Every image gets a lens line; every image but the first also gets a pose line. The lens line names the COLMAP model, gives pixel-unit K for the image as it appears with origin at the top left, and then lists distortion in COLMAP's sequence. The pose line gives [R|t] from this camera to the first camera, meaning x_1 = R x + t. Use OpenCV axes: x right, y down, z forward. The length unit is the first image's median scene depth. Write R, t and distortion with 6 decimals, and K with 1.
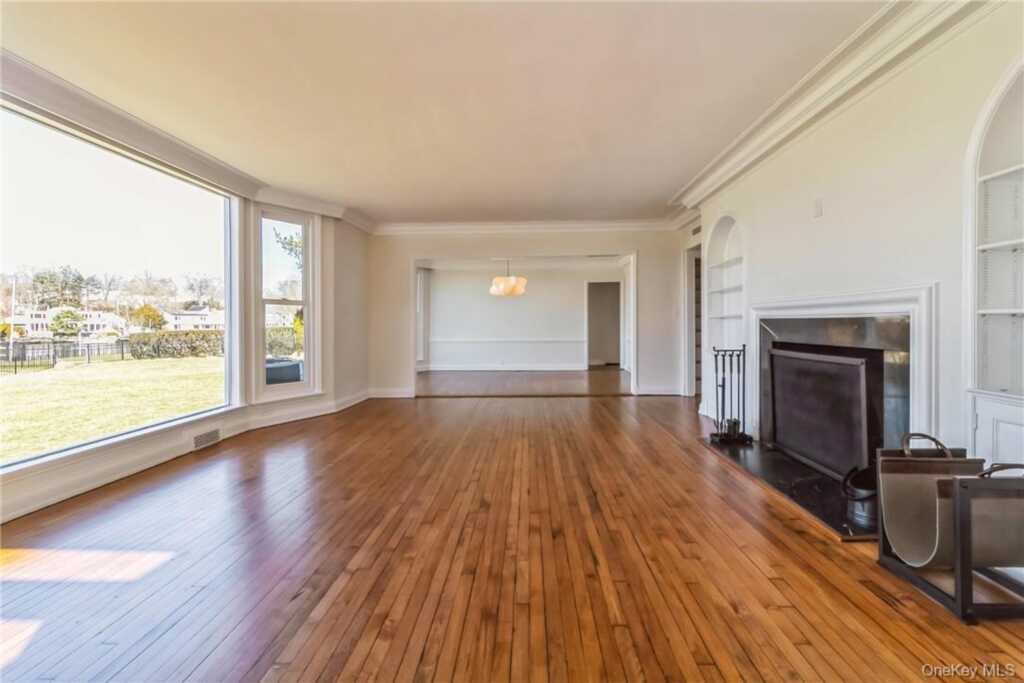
lens RADIAL K [[468.5, 0, 502.0], [0, 468.5, 316.8], [0, 0, 1]] dist [0.002063, -0.000765]
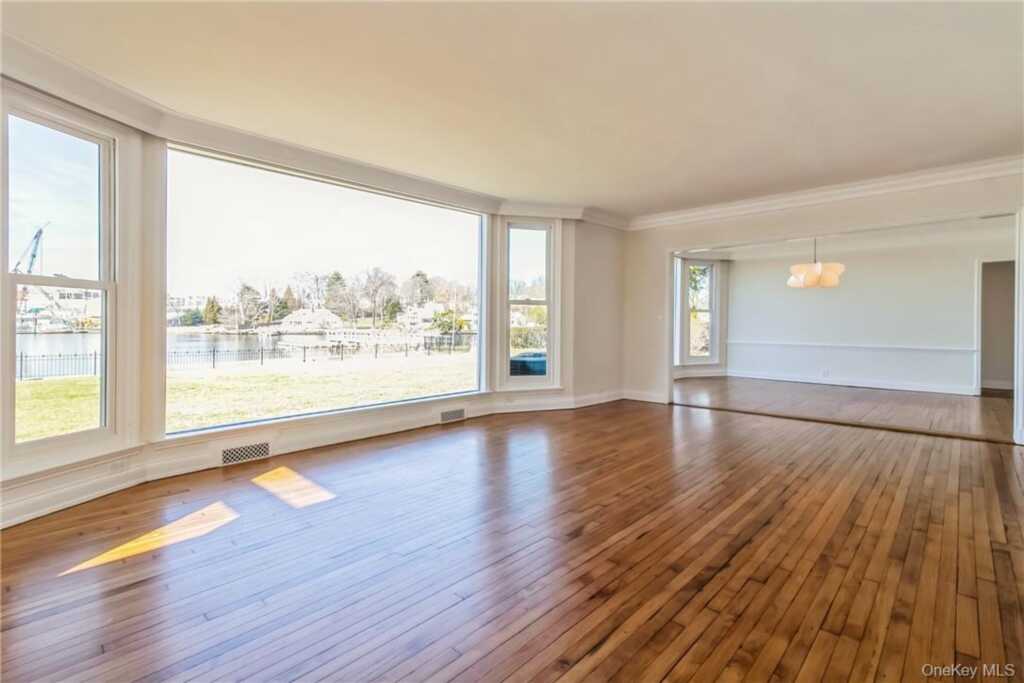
lens RADIAL K [[468.5, 0, 512.1], [0, 468.5, 315.1], [0, 0, 1]] dist [0.002063, -0.000765]
pose [[0.757390, -0.001616, -0.652961, 0.215728], [0.002208, 0.999998, 0.000085, -0.001572], [0.652960, -0.001506, 0.757391, 0.130751]]
